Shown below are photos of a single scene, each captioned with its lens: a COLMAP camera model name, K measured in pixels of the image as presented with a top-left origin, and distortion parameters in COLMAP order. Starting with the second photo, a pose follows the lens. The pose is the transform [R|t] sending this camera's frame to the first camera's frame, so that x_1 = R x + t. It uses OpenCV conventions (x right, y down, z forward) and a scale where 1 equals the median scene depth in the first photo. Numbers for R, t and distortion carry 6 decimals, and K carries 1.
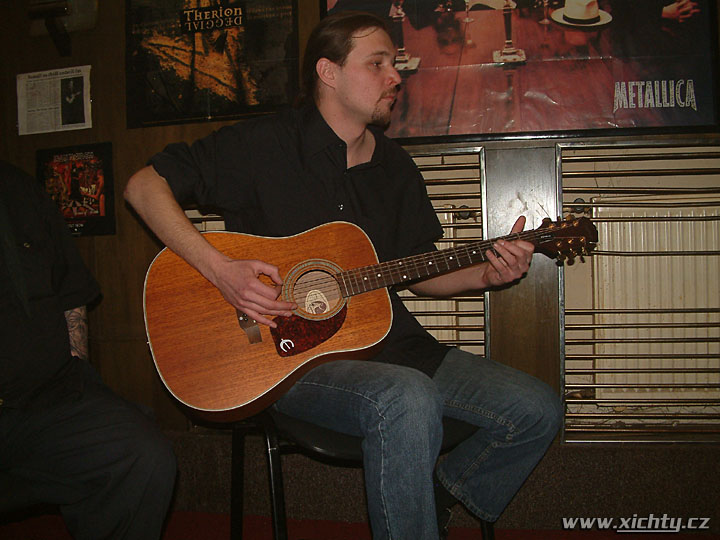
lens RADIAL K [[774.5, 0, 363.3], [0, 774.5, 247.4], [0, 0, 1]] dist [-0.172145, 0.000000]
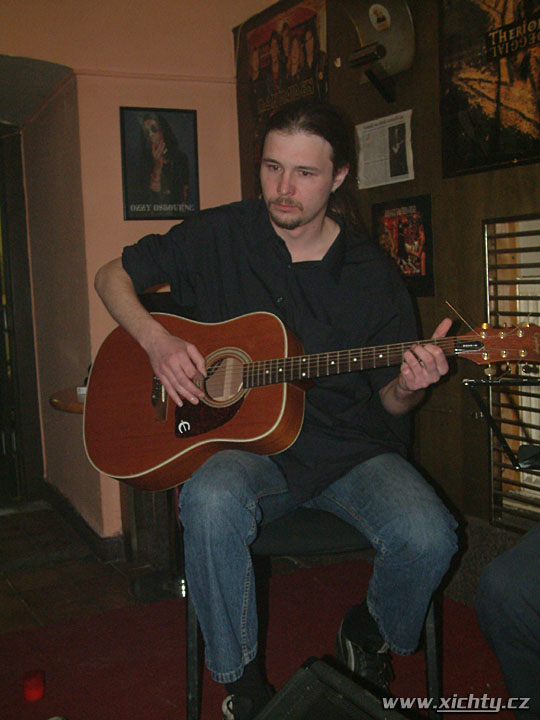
lens RADIAL K [[940.4, 0, 270.6], [0, 940.4, 359.7], [0, 0, 1]] dist [0.049743, 0.000000]
pose [[0.644354, 0.083866, -0.760115, 0.437723], [-0.023606, 0.995676, 0.089846, -0.039375], [0.764363, -0.039950, 0.643547, 0.115245]]
